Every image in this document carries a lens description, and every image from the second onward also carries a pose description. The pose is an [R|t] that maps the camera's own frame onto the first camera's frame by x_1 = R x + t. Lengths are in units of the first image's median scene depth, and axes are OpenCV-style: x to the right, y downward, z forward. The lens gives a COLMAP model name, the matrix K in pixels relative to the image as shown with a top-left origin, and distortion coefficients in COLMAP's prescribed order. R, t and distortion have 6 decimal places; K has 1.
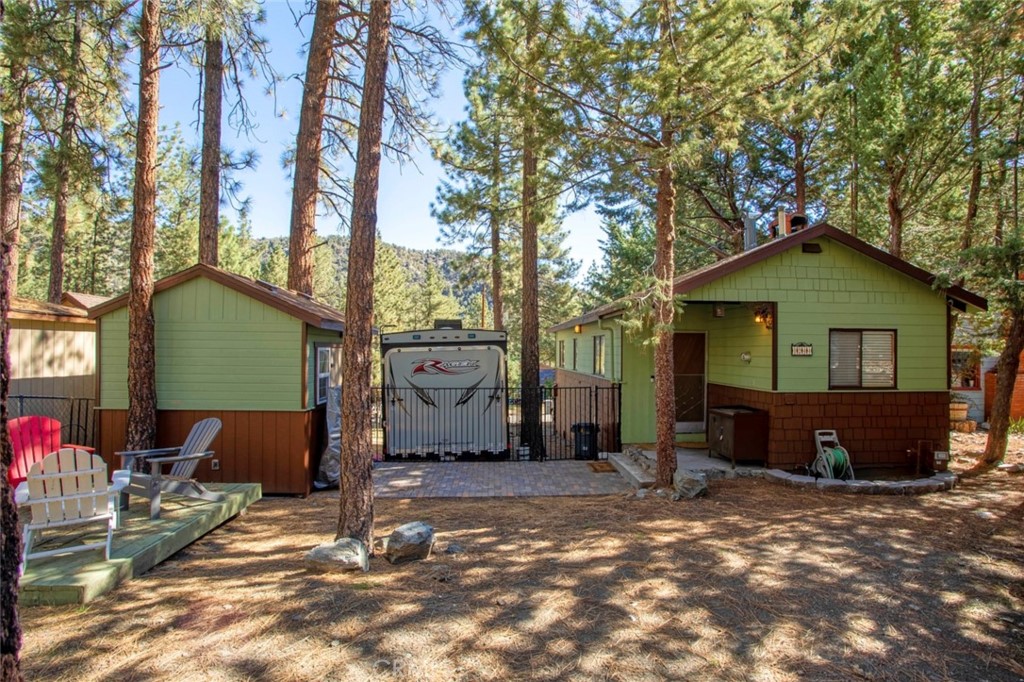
lens RADIAL K [[509.1, 0, 520.2], [0, 509.1, 350.2], [0, 0, 1]] dist [-0.069176, 0.027448]
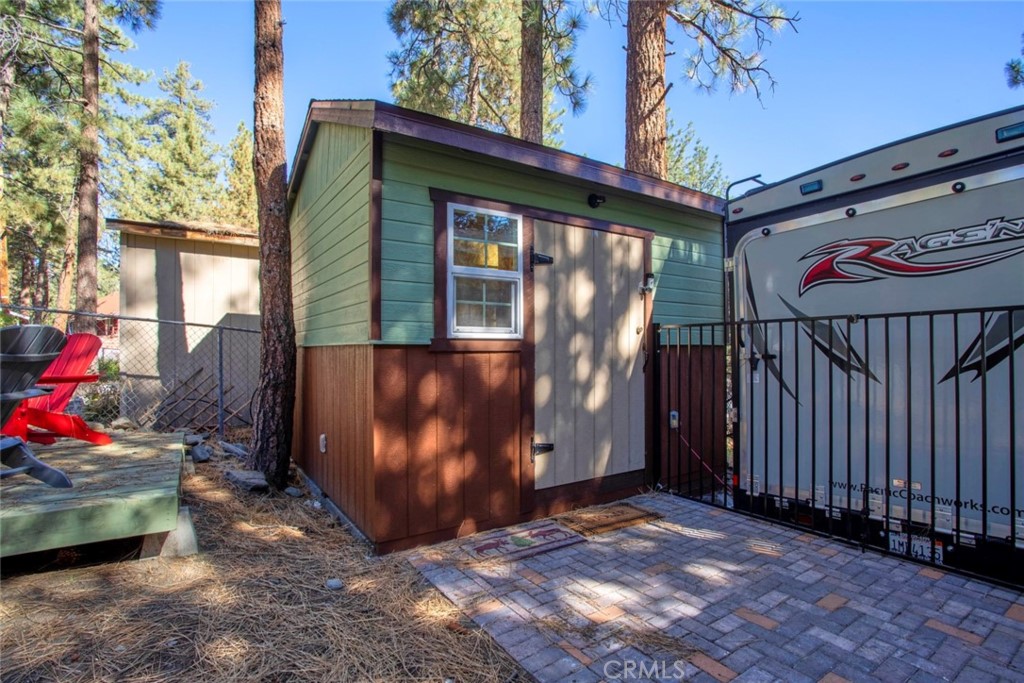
lens RADIAL K [[498.3, 0, 521.1], [0, 498.3, 349.0], [0, 0, 1]] dist [-0.069760, 0.026666]
pose [[0.516482, -0.013559, -0.856191, -0.016016], [0.010349, 0.999900, -0.009592, 0.121311], [0.856235, -0.003907, 0.516571, 0.830152]]
